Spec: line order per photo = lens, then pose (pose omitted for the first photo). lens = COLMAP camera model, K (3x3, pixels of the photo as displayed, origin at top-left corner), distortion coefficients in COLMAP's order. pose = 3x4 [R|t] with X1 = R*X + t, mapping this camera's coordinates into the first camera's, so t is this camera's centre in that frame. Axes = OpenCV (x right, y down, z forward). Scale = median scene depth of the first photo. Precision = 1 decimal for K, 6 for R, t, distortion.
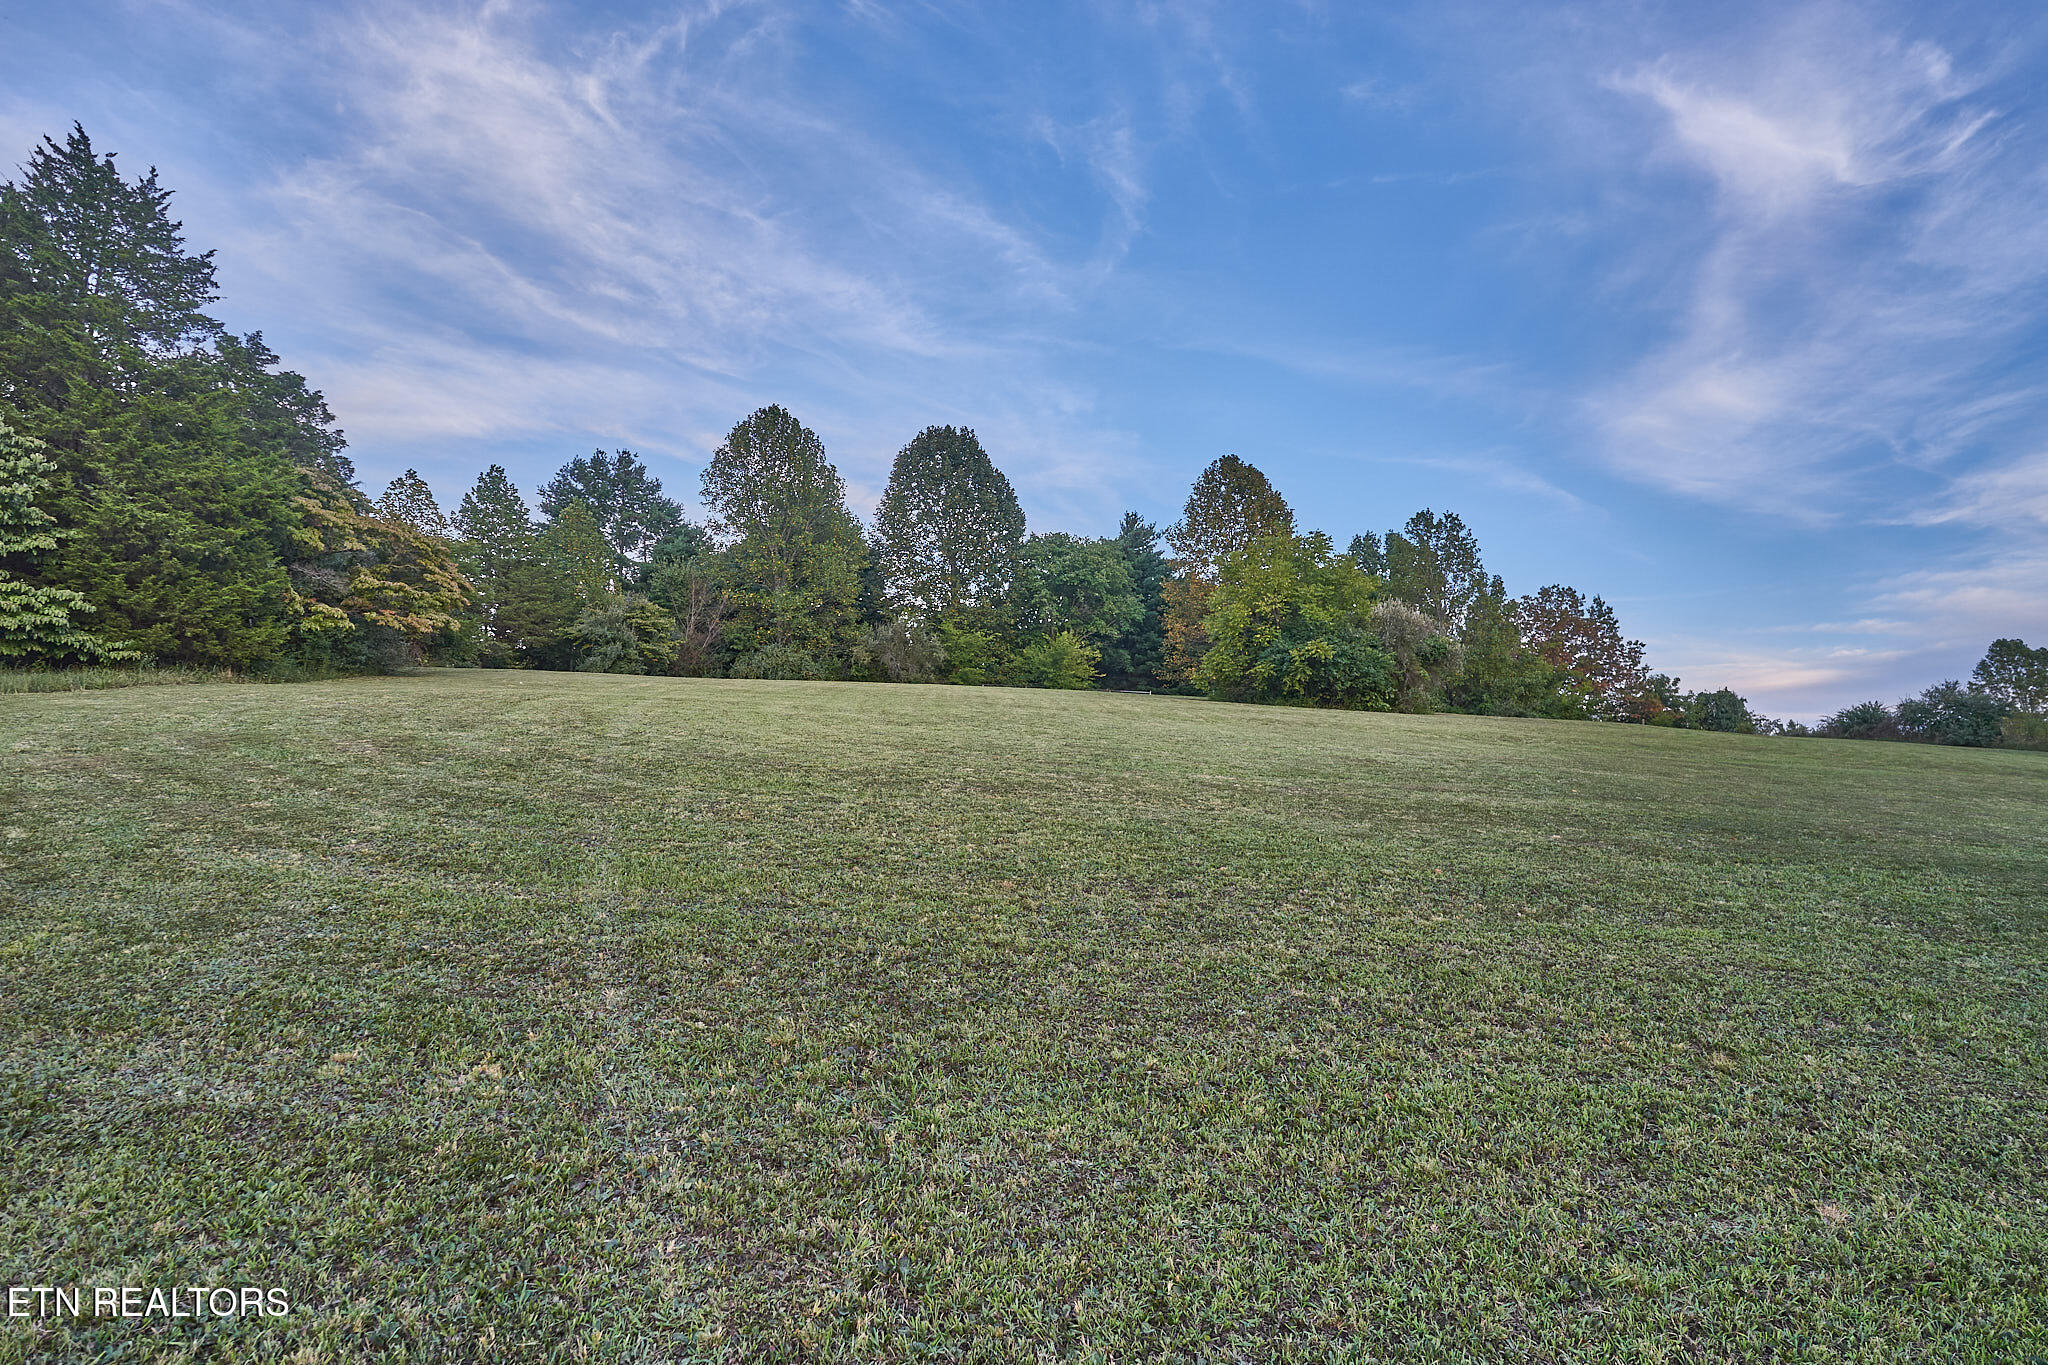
lens RADIAL K [[1072.9, 0, 1027.6], [0, 1072.9, 702.8], [0, 0, 1]] dist [0.001617, 0.001050]
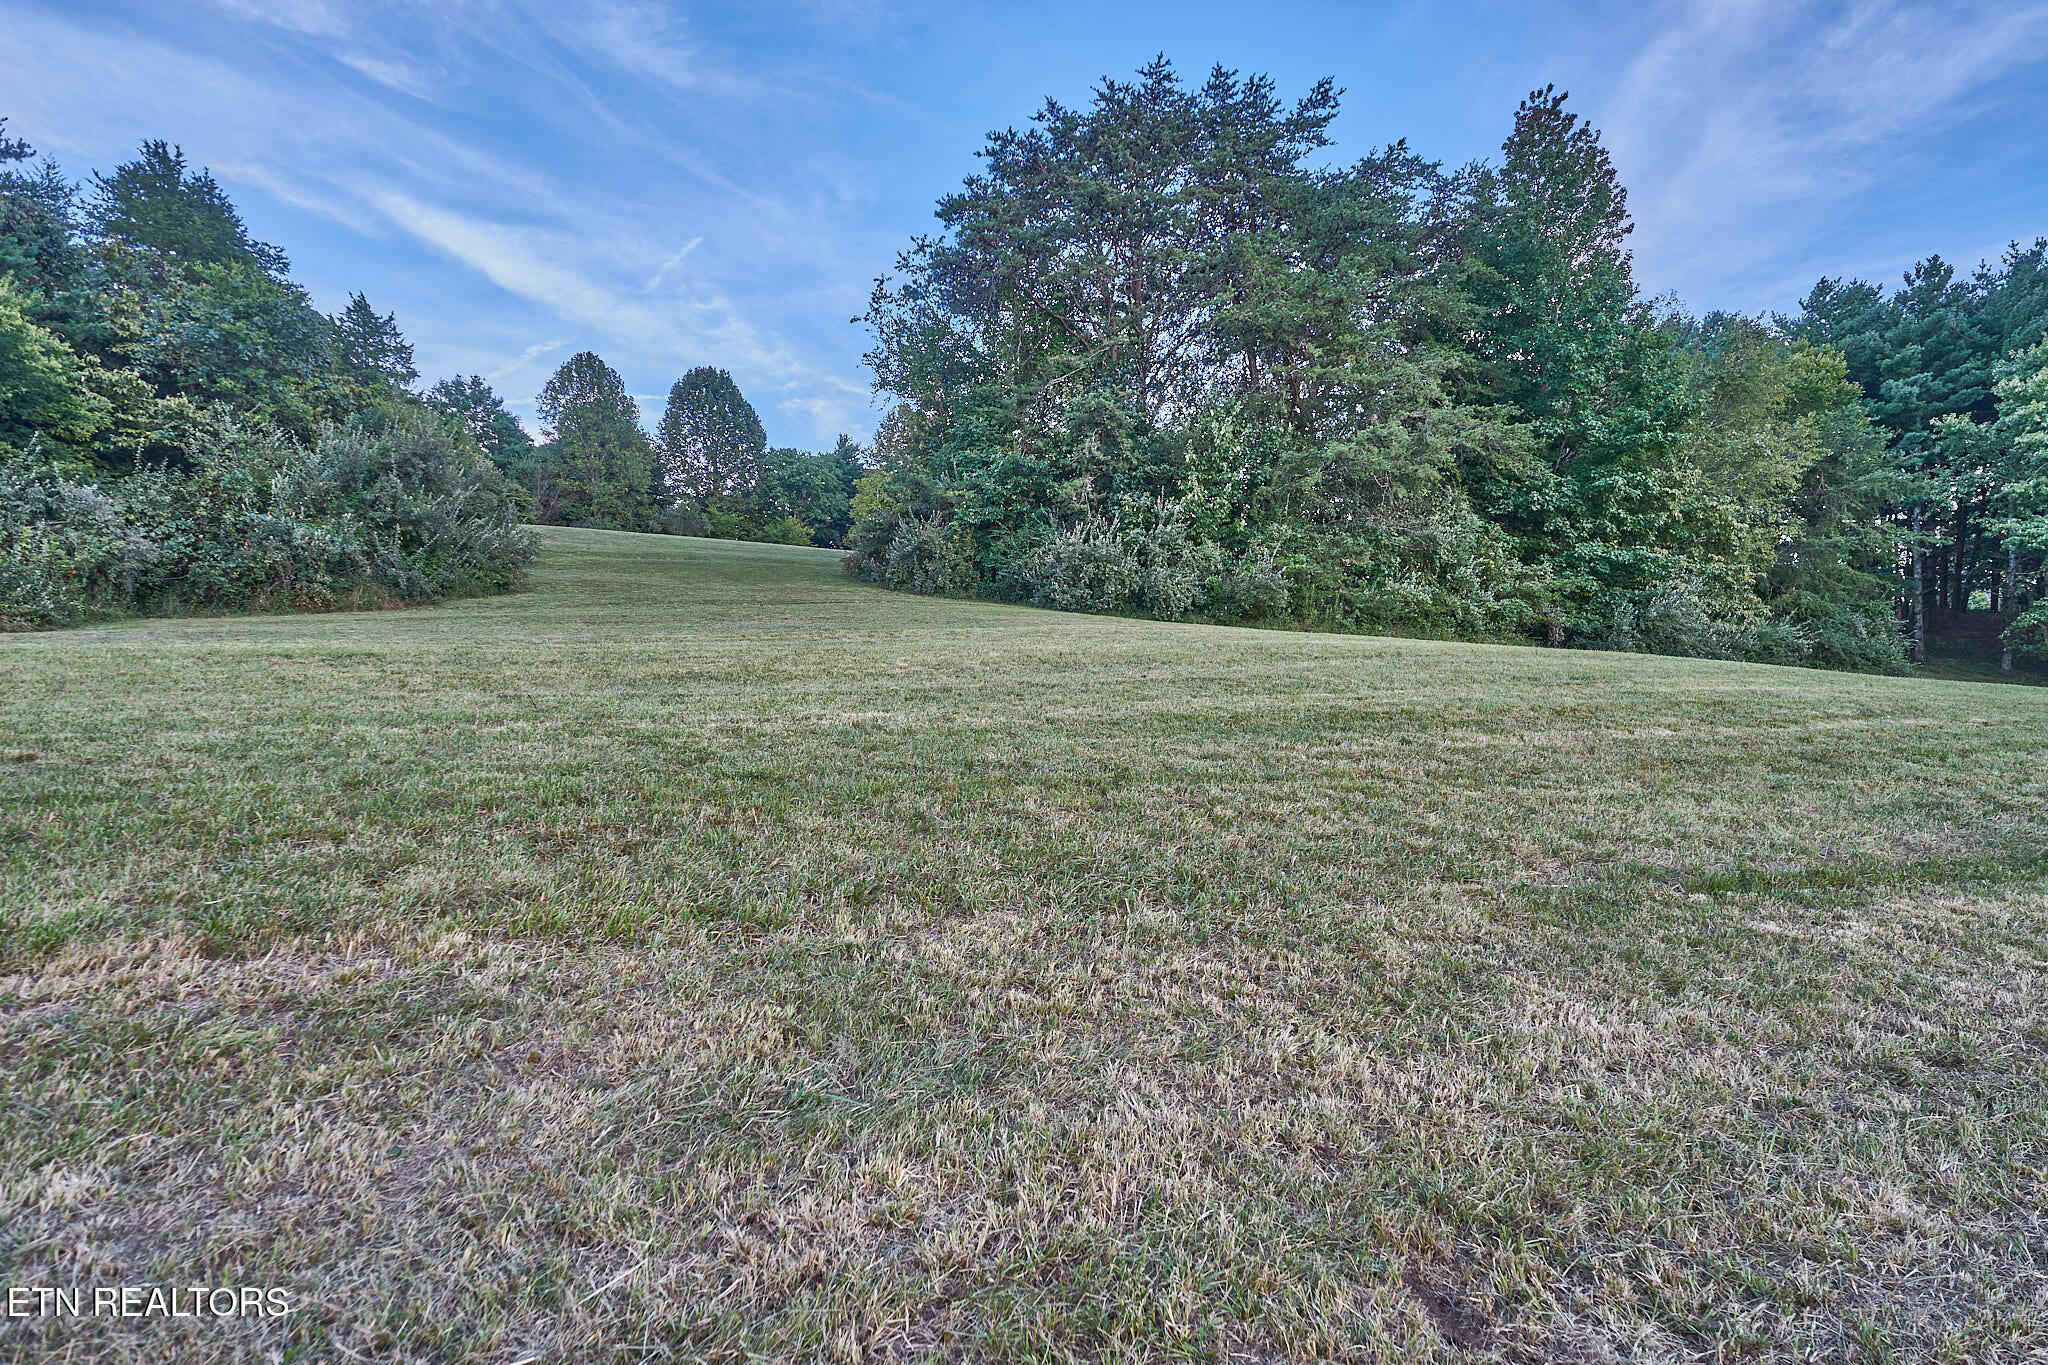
lens RADIAL K [[1072.9, 0, 1027.6], [0, 1072.9, 702.8], [0, 0, 1]] dist [0.001617, 0.001050]
pose [[0.975446, 0.001095, 0.220236, 0.023719], [-0.022877, 0.995082, 0.096375, 0.039528], [-0.219047, -0.099047, 0.970674, -0.533026]]
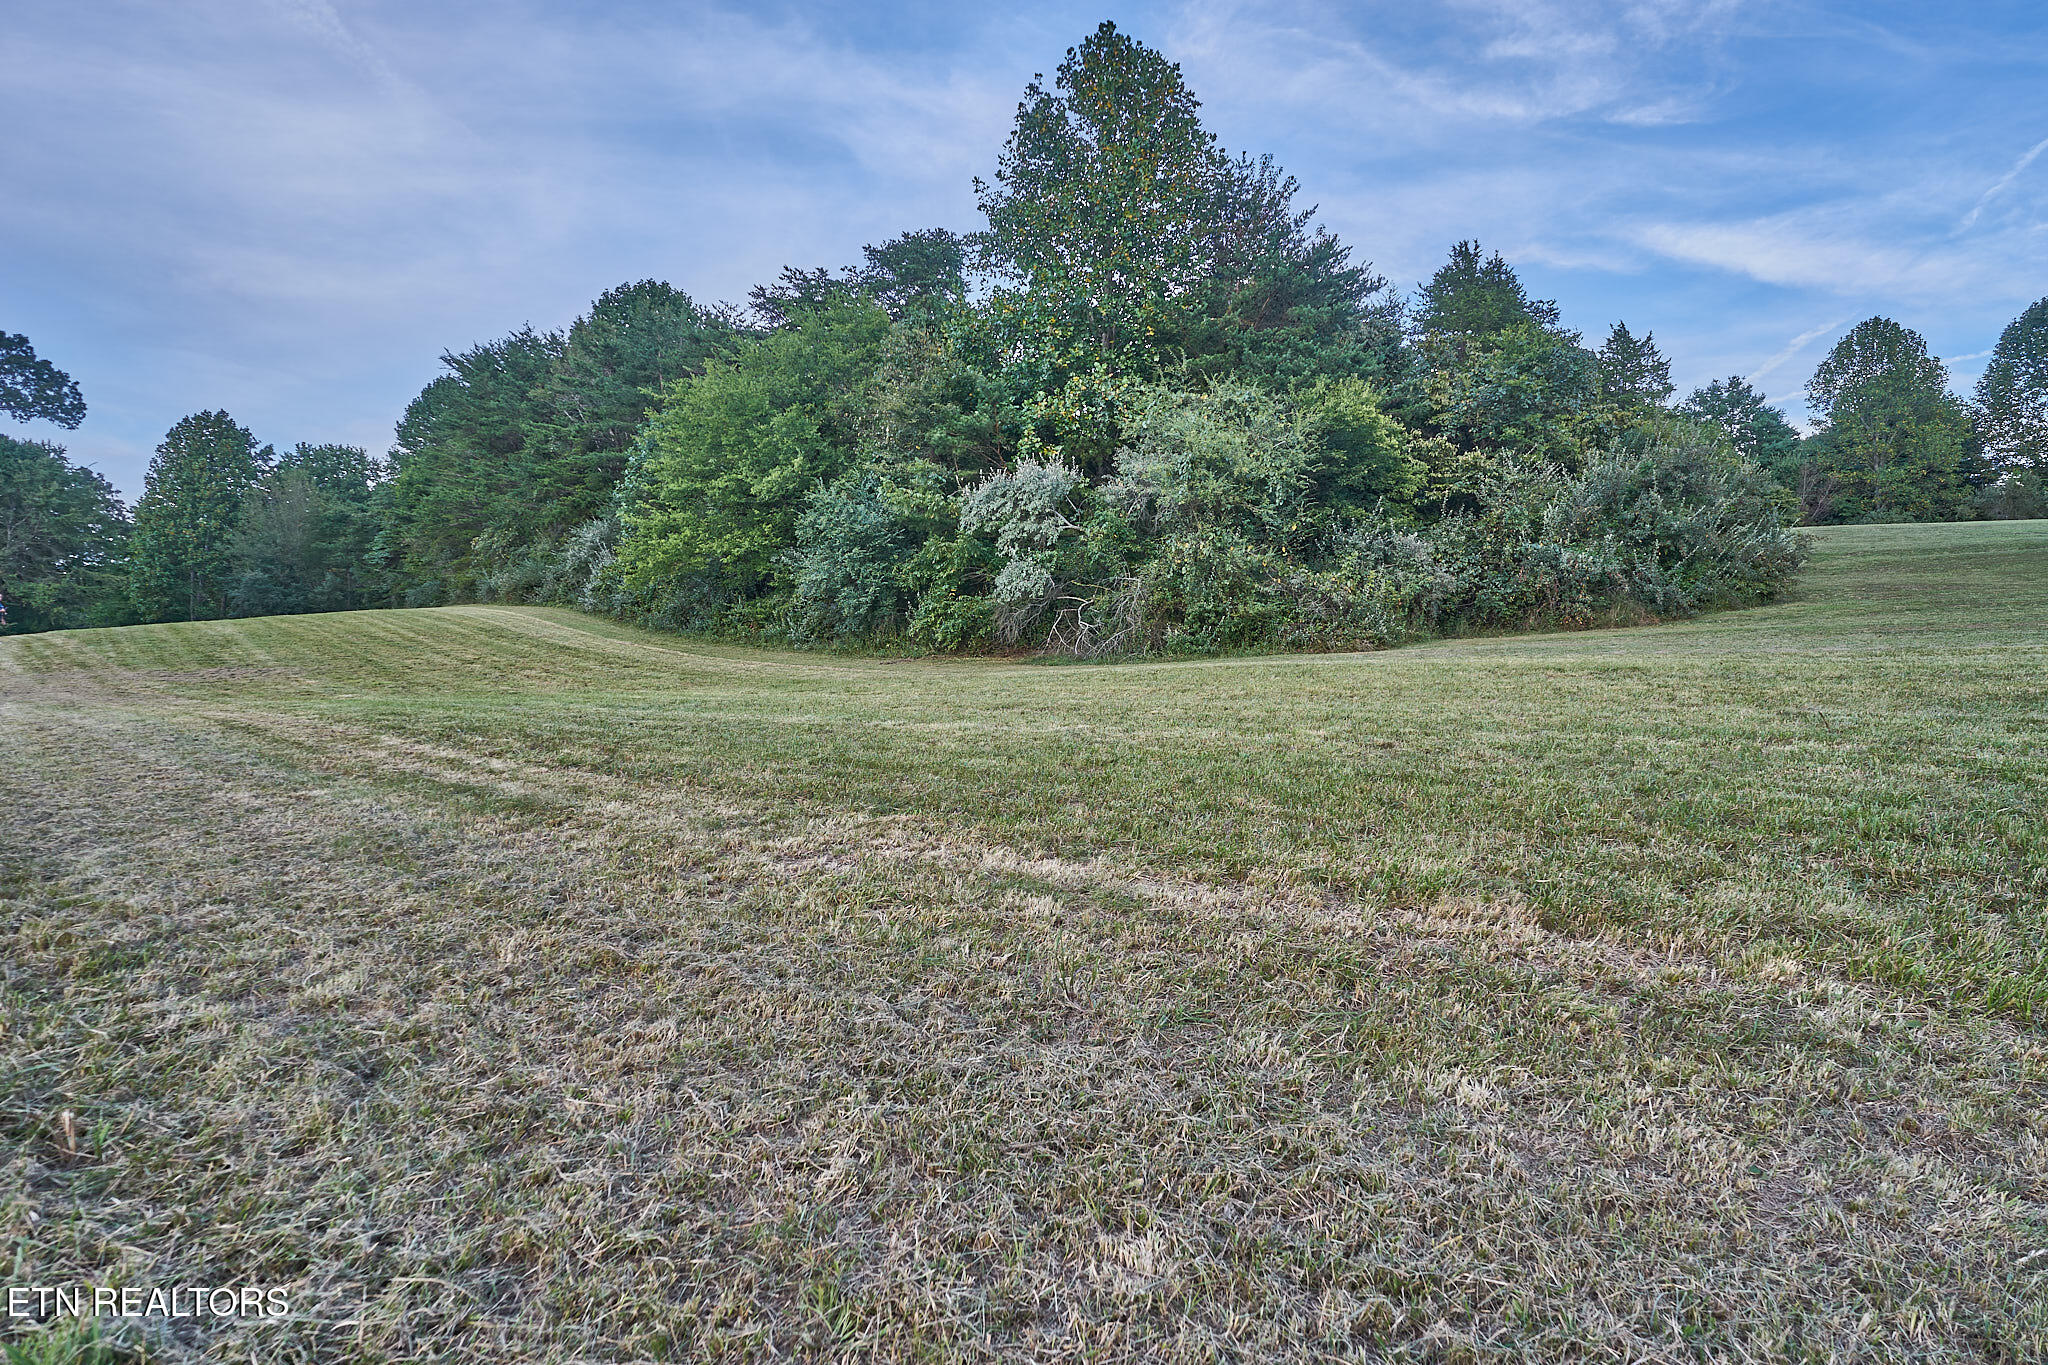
lens RADIAL K [[1072.9, 0, 1027.6], [0, 1072.9, 702.8], [0, 0, 1]] dist [0.001617, 0.001050]
pose [[0.681866, 0.036505, -0.730566, 0.017232], [0.028598, 0.996660, 0.076493, 0.040524], [0.730918, -0.073050, 0.678544, -0.535189]]
